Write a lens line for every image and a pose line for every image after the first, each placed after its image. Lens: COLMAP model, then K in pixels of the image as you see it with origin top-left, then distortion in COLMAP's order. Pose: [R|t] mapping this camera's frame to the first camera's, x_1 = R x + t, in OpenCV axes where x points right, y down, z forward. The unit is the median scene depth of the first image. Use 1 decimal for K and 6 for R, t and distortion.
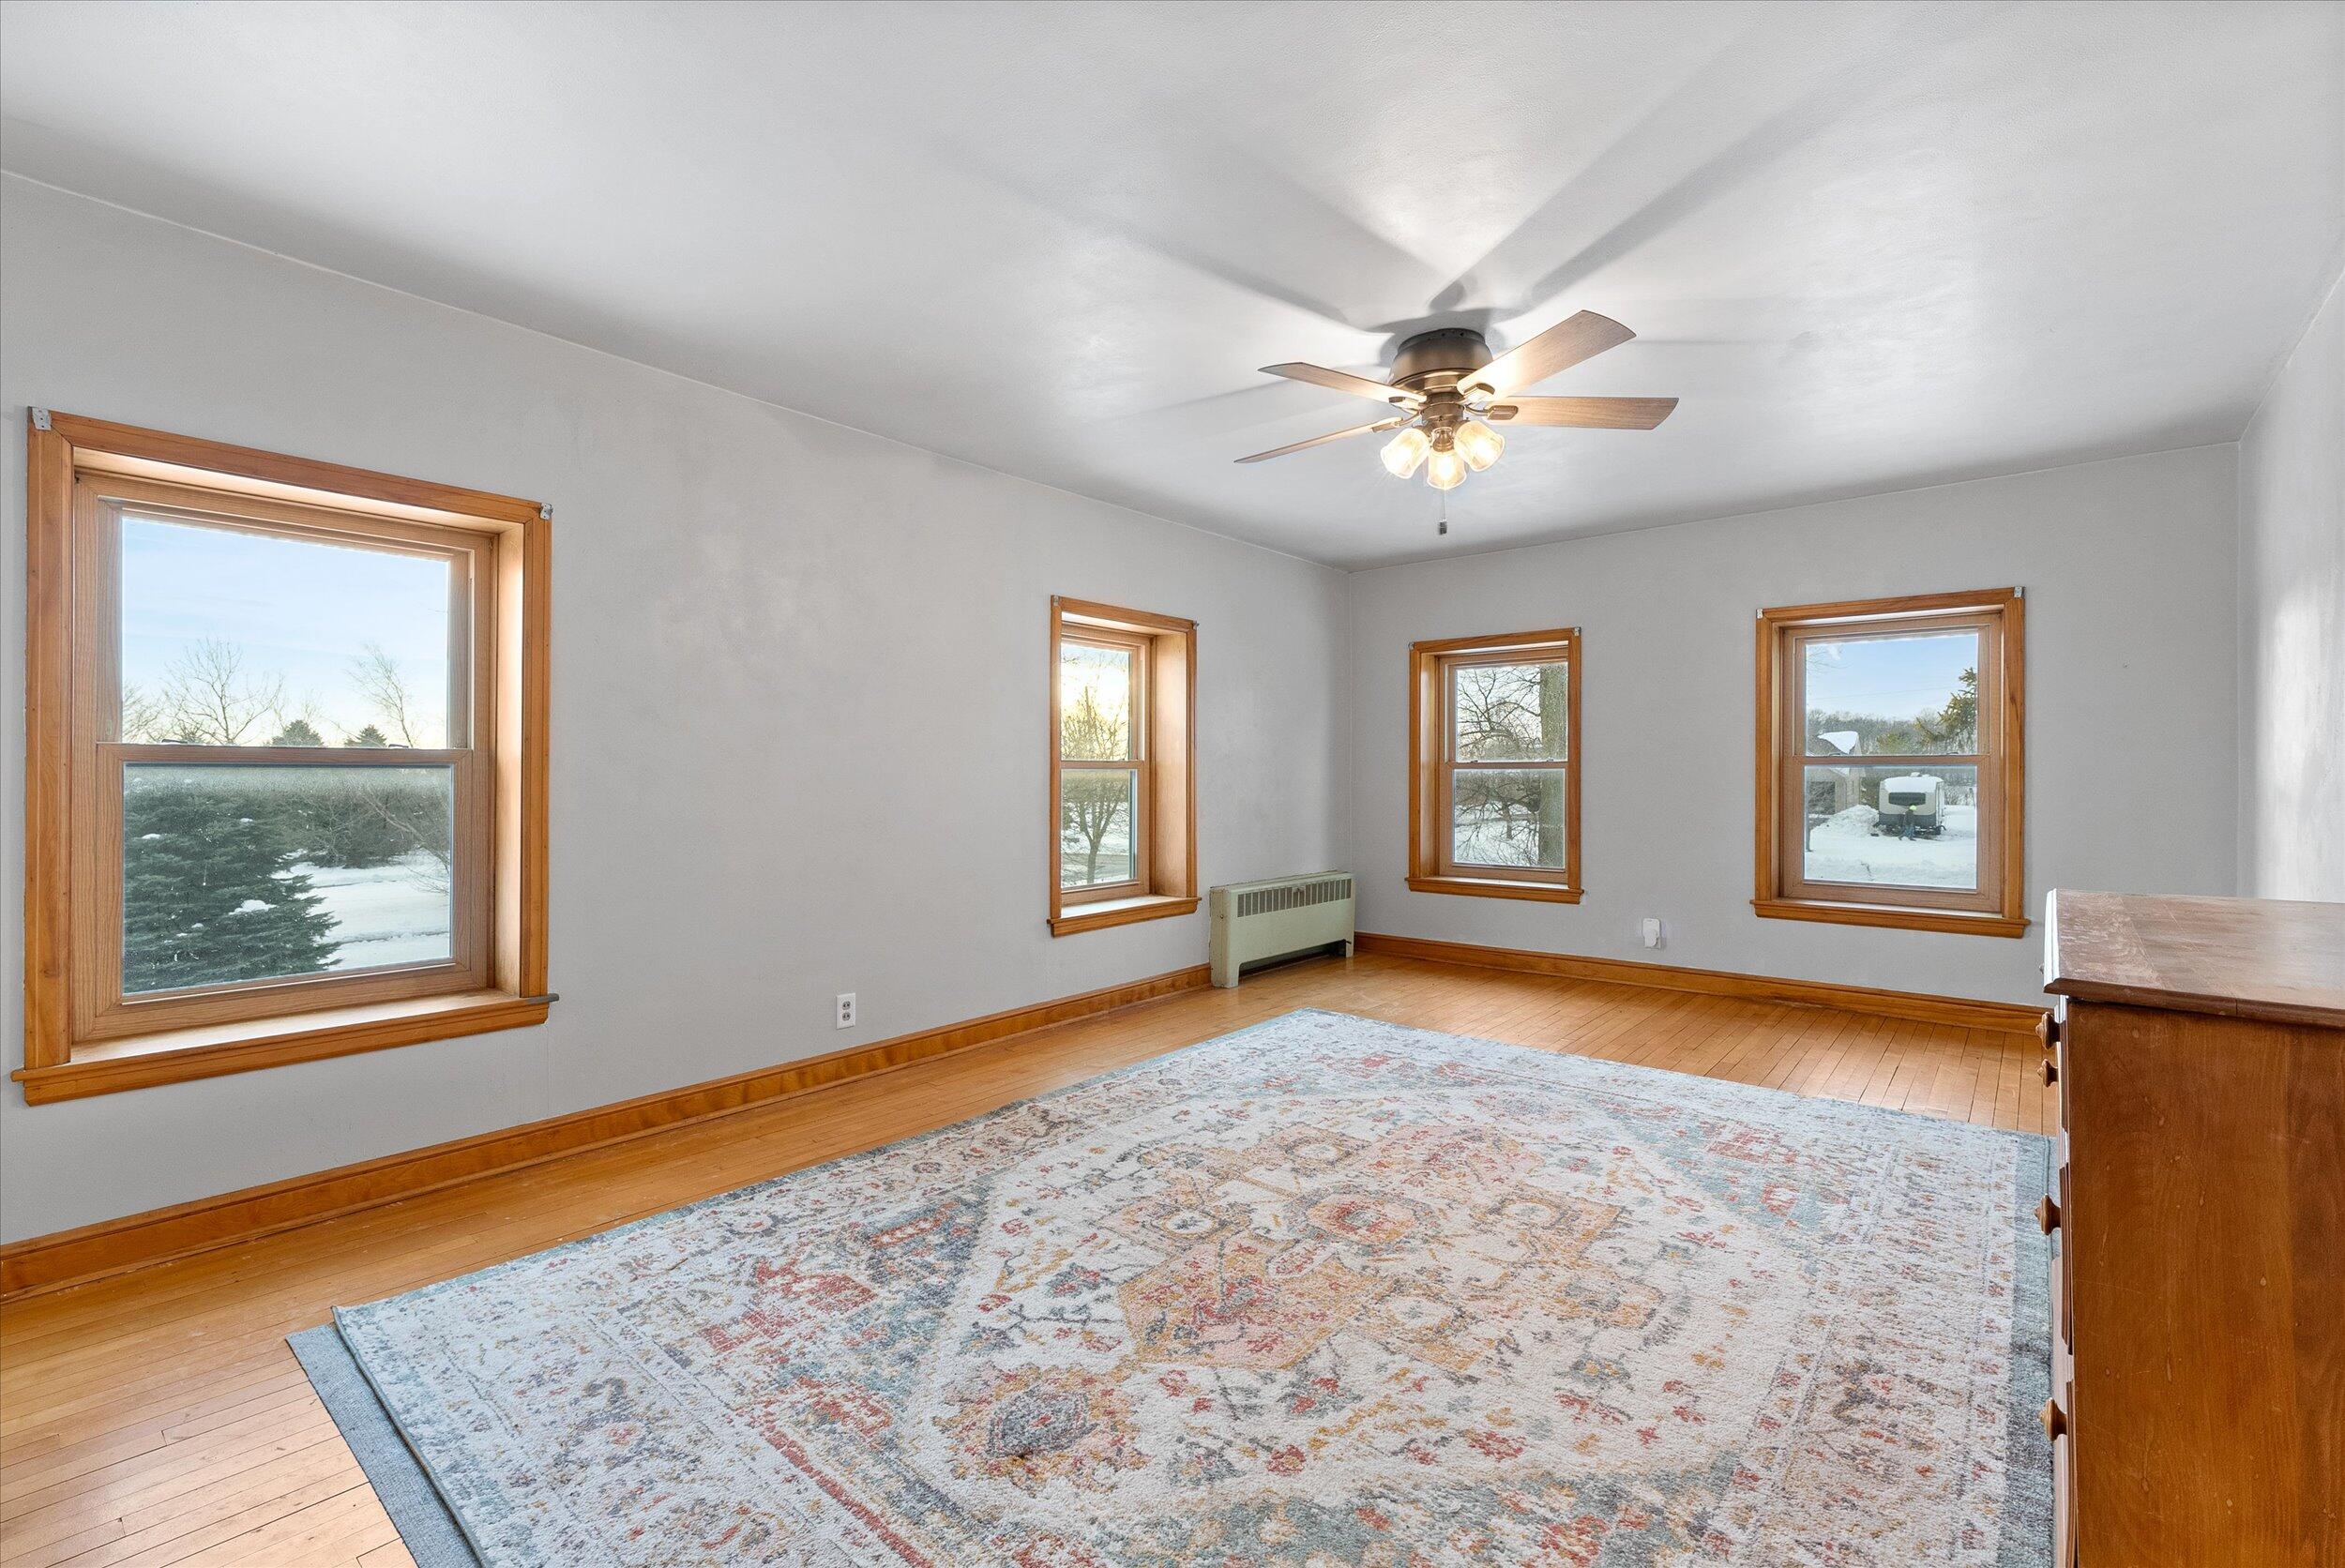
lens RADIAL K [[1014.9, 0, 1172.7], [0, 1014.9, 772.7], [0, 0, 1]] dist [0.000065, -0.000020]
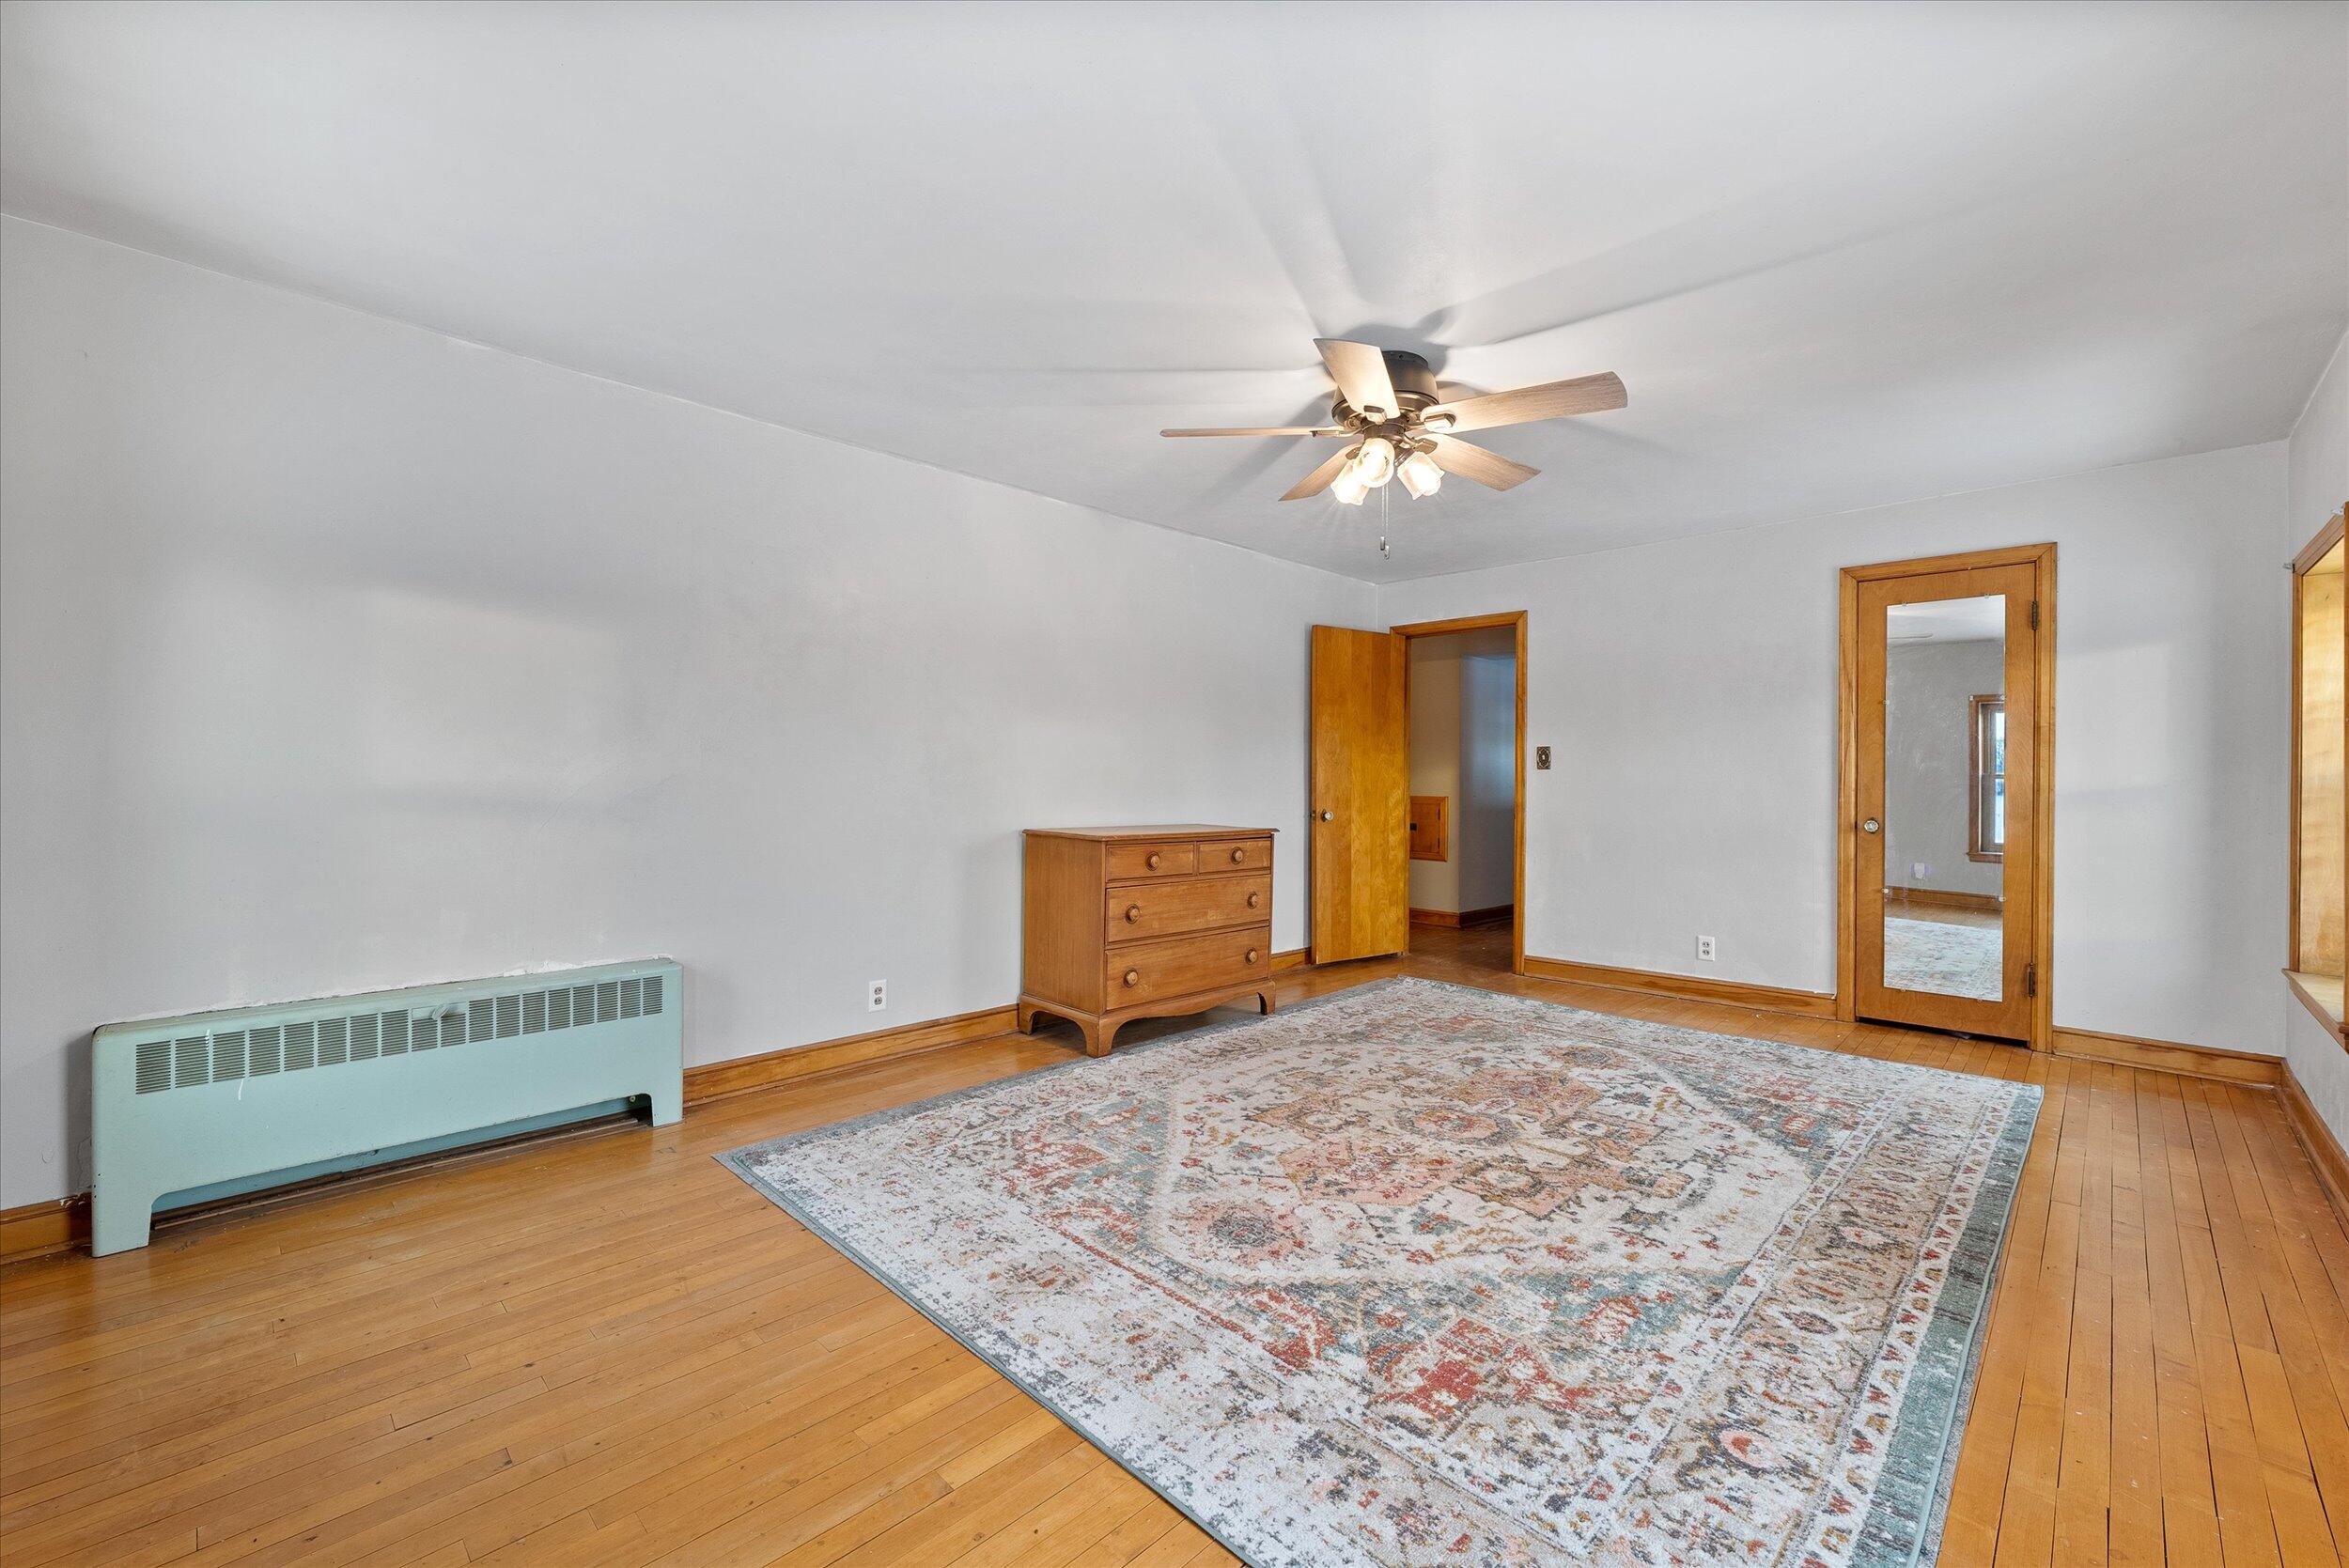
lens RADIAL K [[946.0, 0, 1176.7], [0, 946.0, 779.5], [0, 0, 1]] dist [-0.000057, -0.000027]
pose [[-0.997310, -0.006180, 0.073035, 0.444019], [-0.005768, 0.999966, 0.005849, -0.007317], [-0.073068, 0.005412, -0.997312, 2.175491]]
